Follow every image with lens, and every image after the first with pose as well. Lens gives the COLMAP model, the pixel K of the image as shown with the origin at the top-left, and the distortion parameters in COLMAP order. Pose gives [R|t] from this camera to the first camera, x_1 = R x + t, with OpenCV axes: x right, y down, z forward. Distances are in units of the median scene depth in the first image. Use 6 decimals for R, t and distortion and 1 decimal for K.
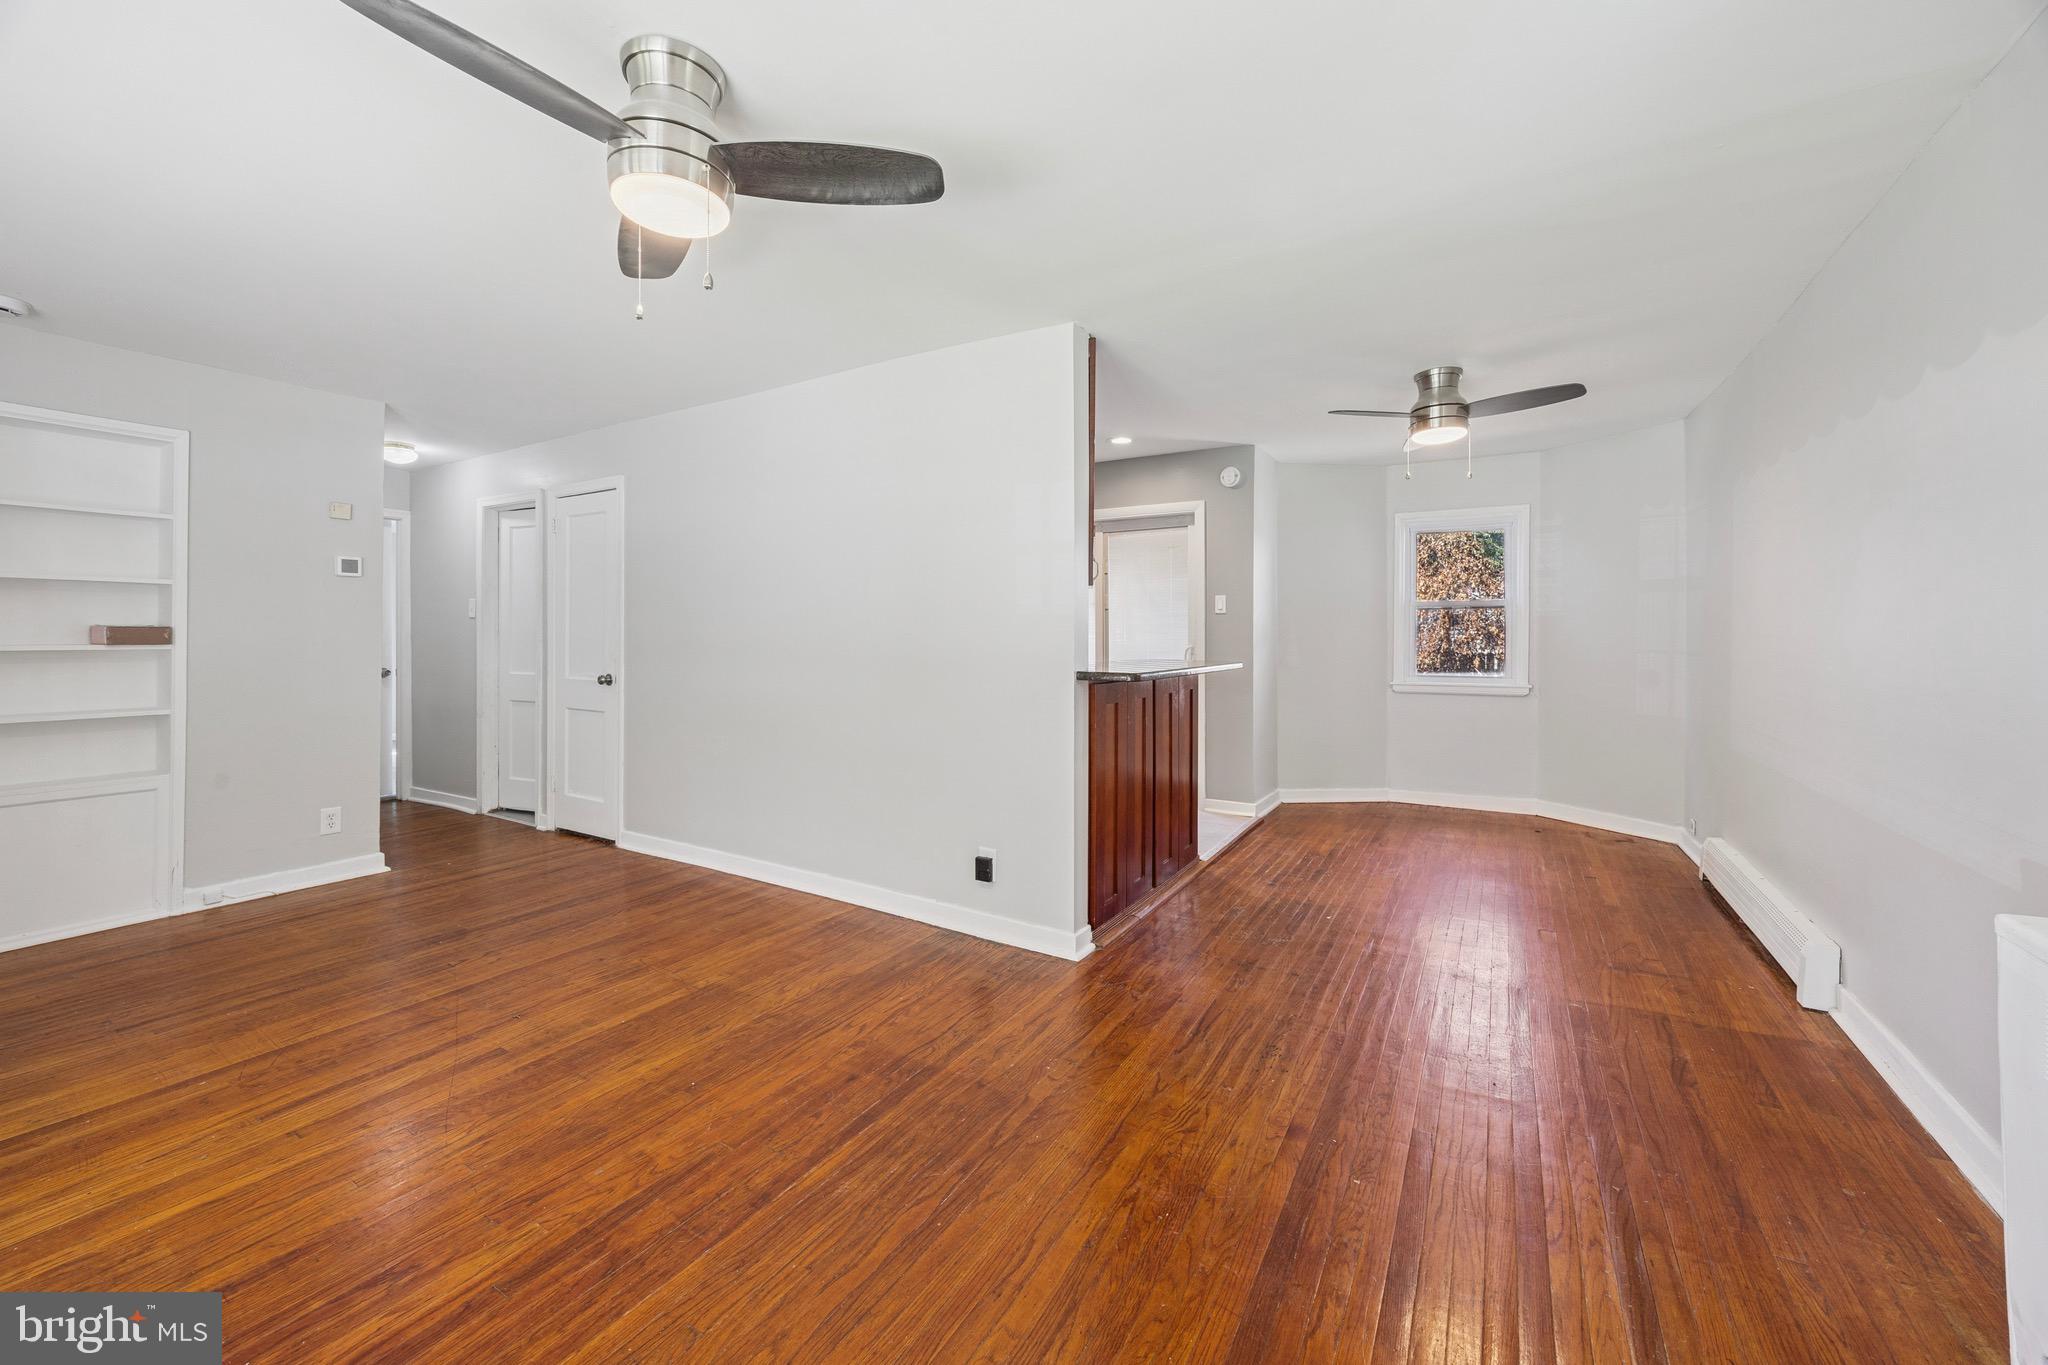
lens RADIAL K [[783.4, 0, 1020.1], [0, 783.4, 640.9], [0, 0, 1]] dist [-0.009879, 0.000059]
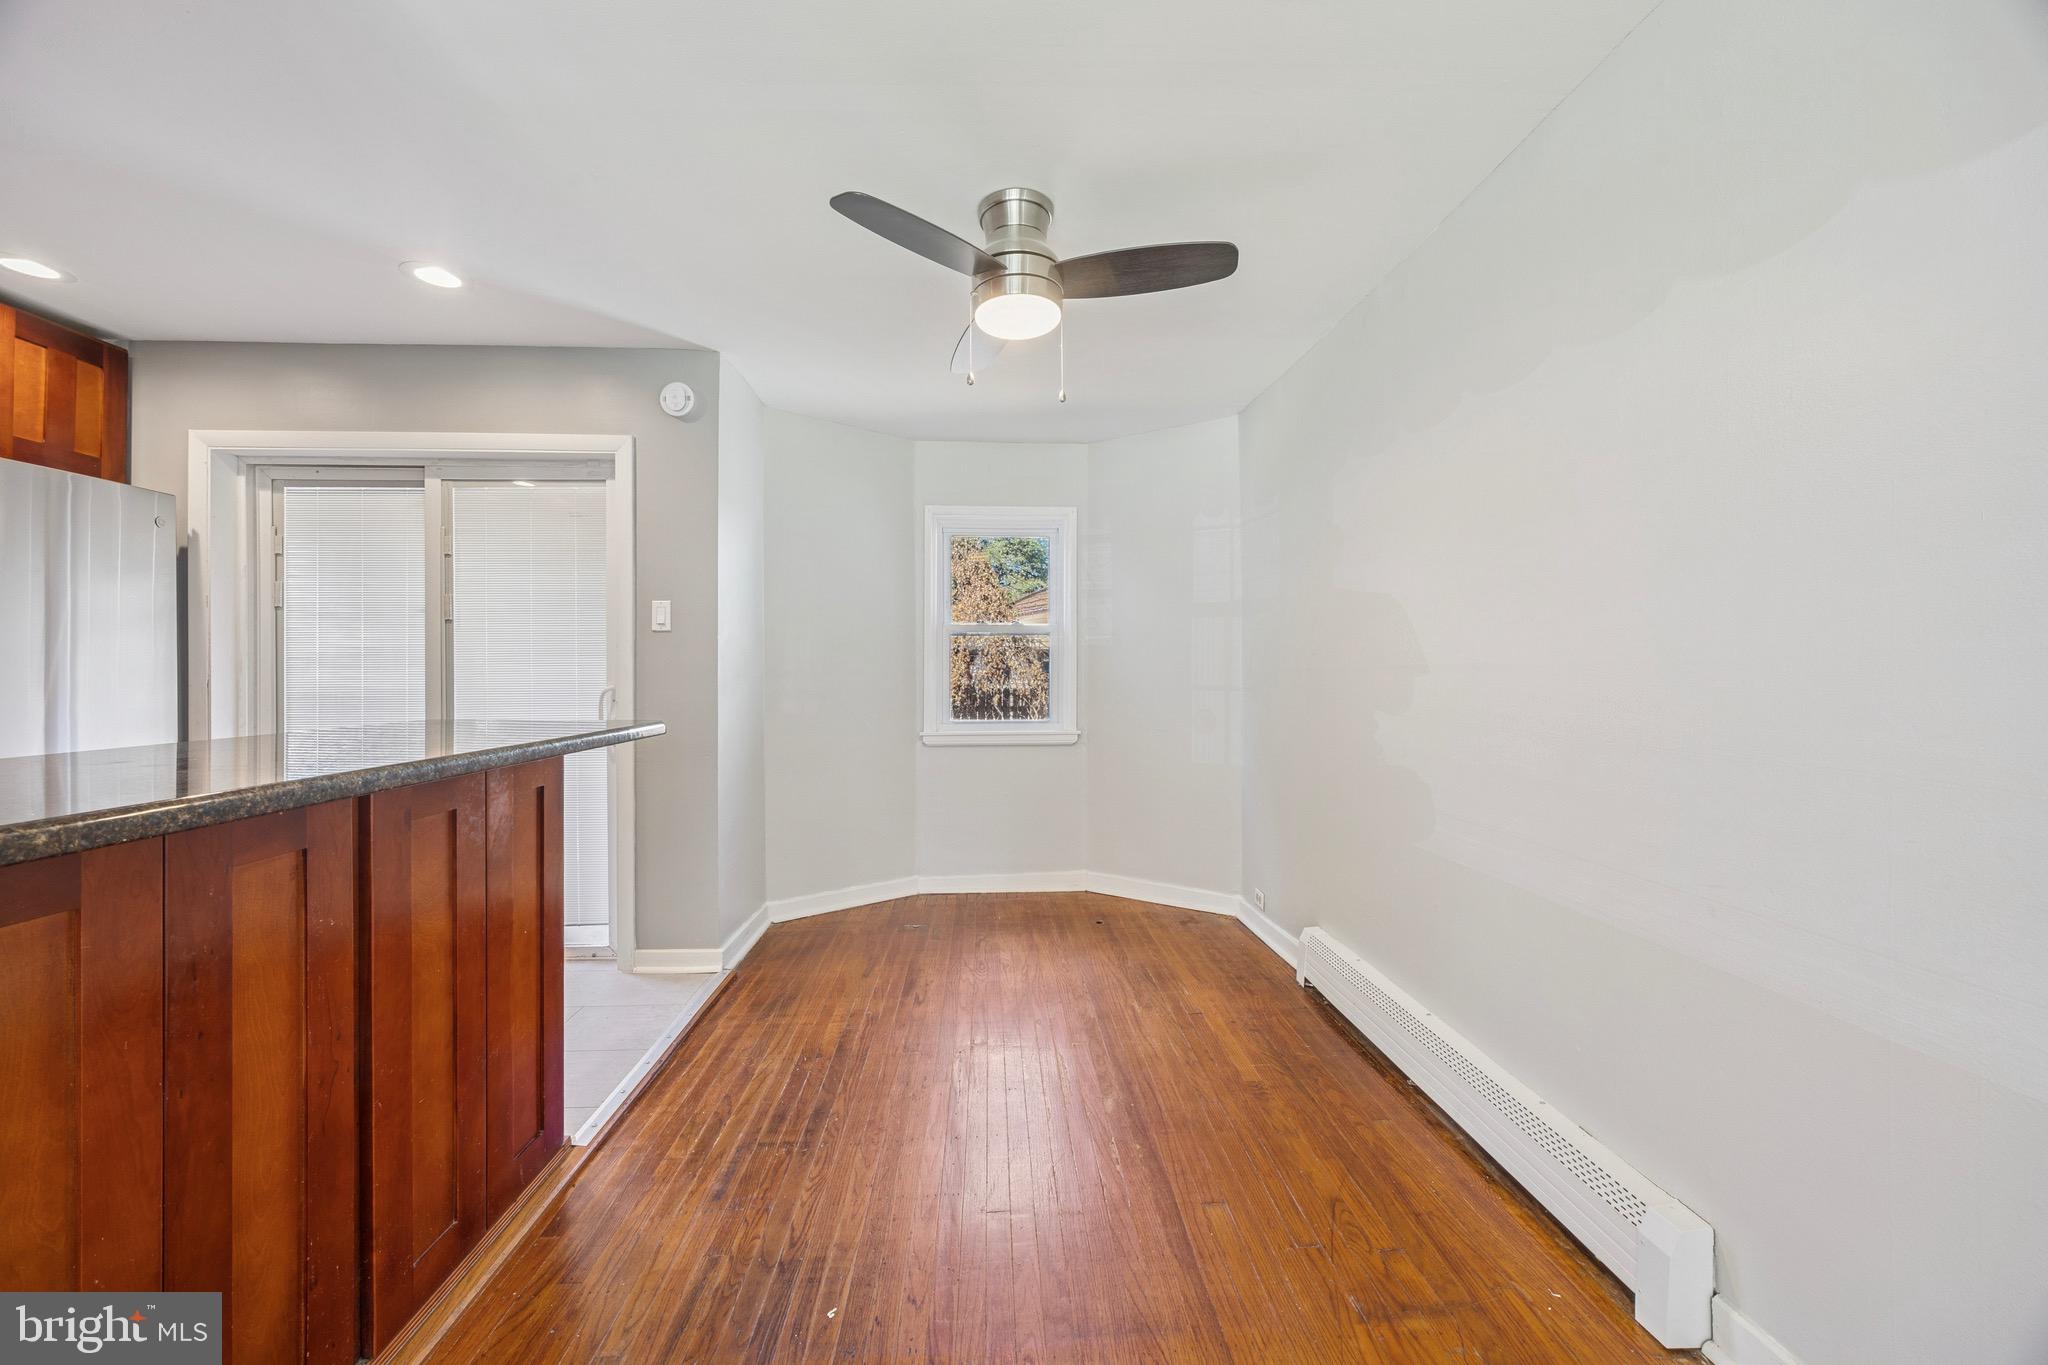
lens RADIAL K [[783.4, 0, 1012.2], [0, 783.4, 675.1], [0, 0, 1]] dist [-0.009879, 0.000059]
pose [[0.833847, -0.002974, 0.551987, 0.155424], [0.004226, 0.999991, -0.000996, -0.000342], [-0.551979, 0.003163, 0.833852, 0.375513]]
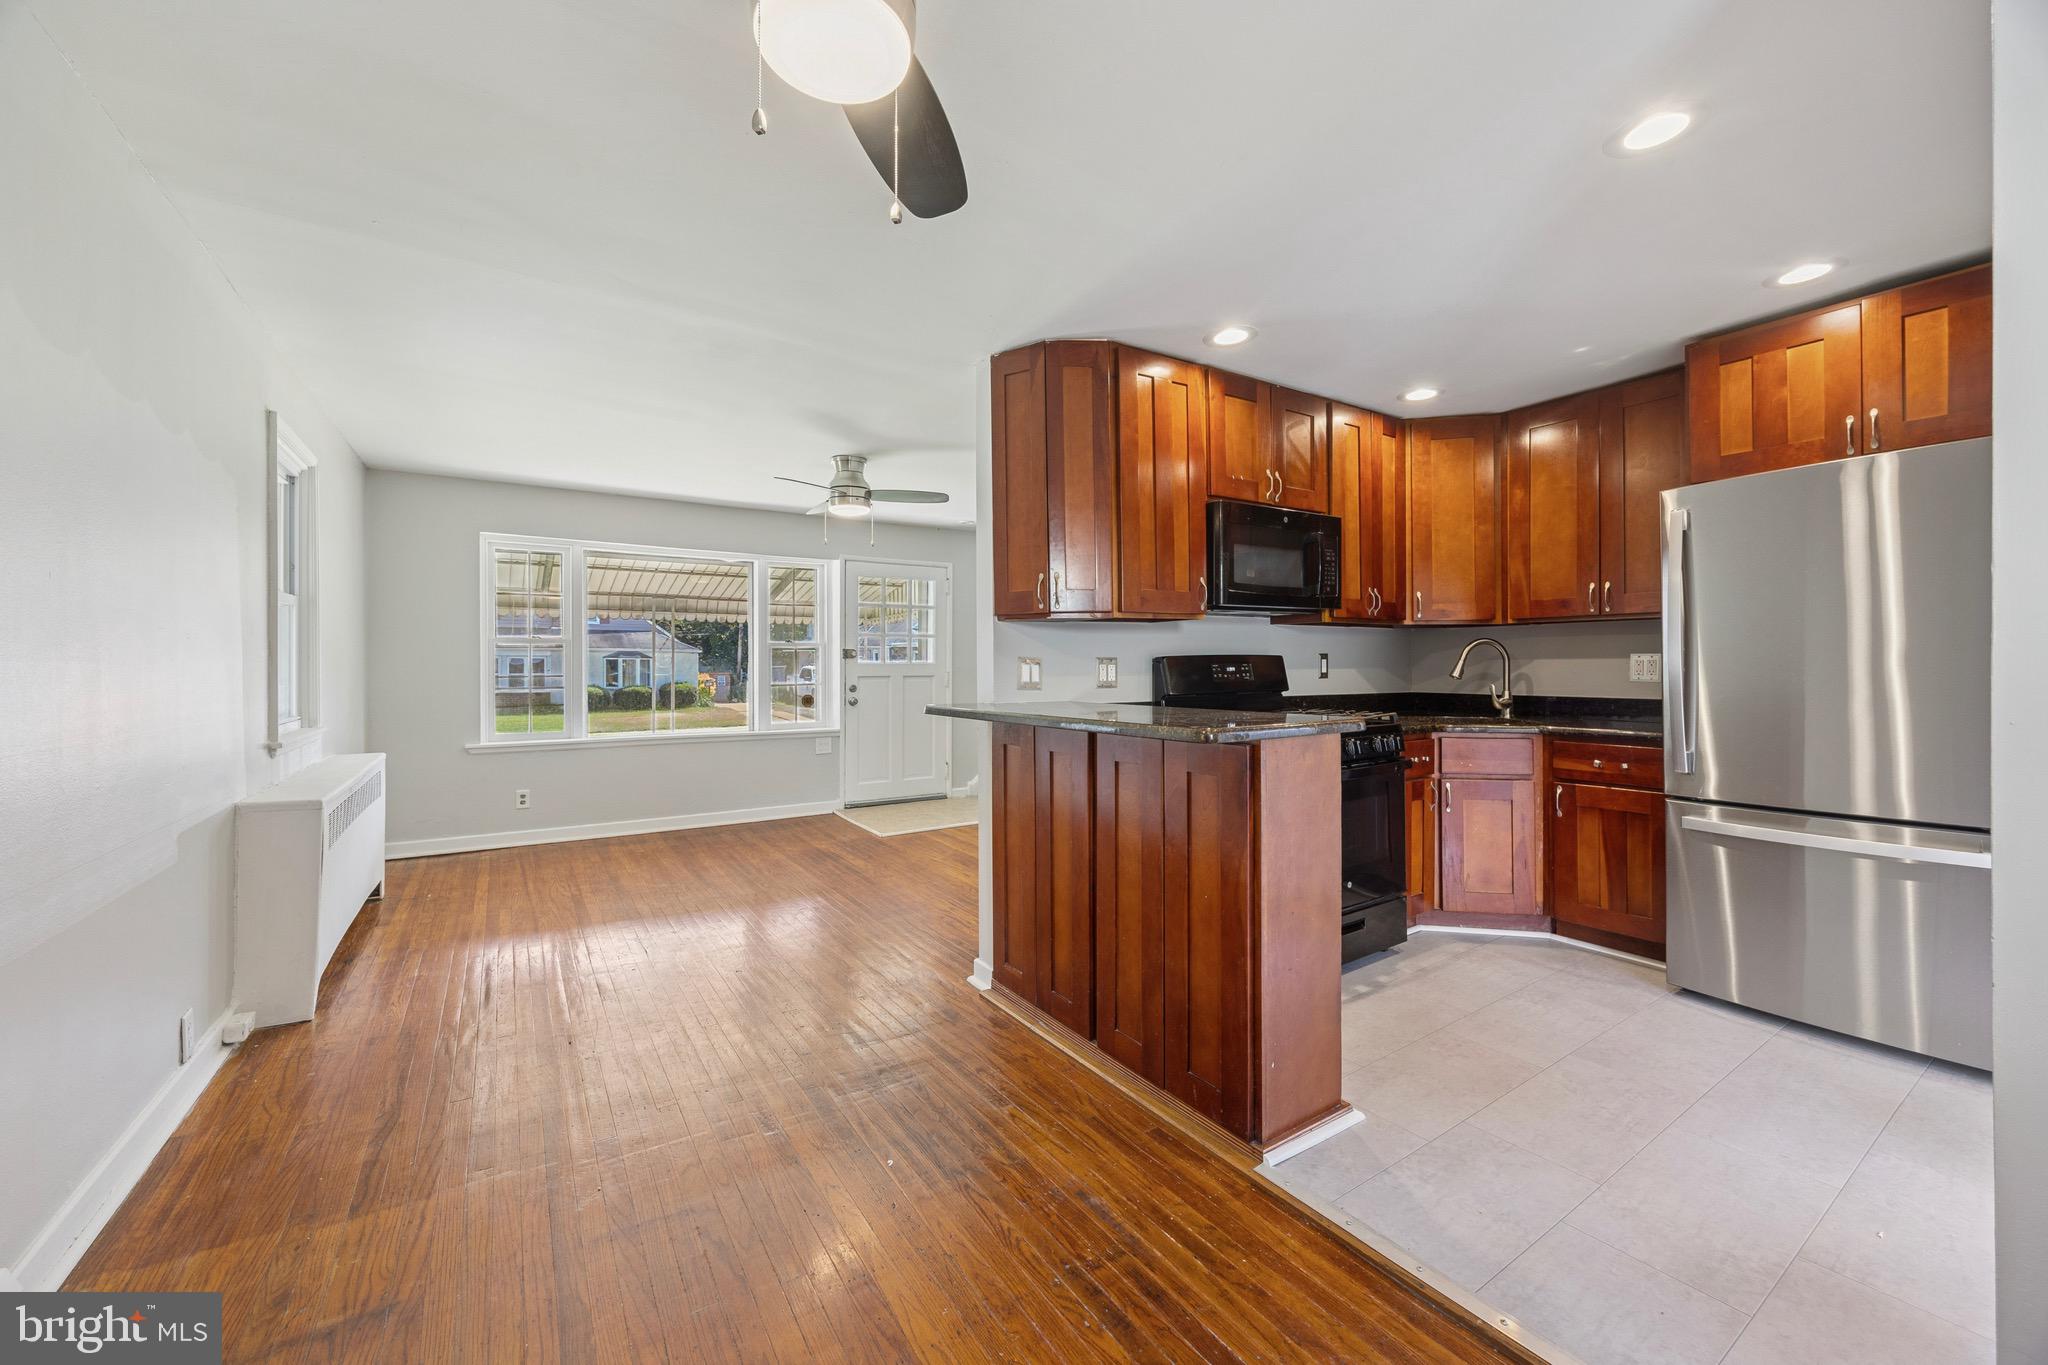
lens RADIAL K [[783.4, 0, 1019.2], [0, 783.4, 673.1], [0, 0, 1]] dist [-0.009879, 0.000059]
pose [[-0.439730, 0.003683, -0.898123, 0.562521], [0.005395, 0.999984, 0.001459, -0.006840], [0.898114, -0.004204, -0.439743, 0.864045]]
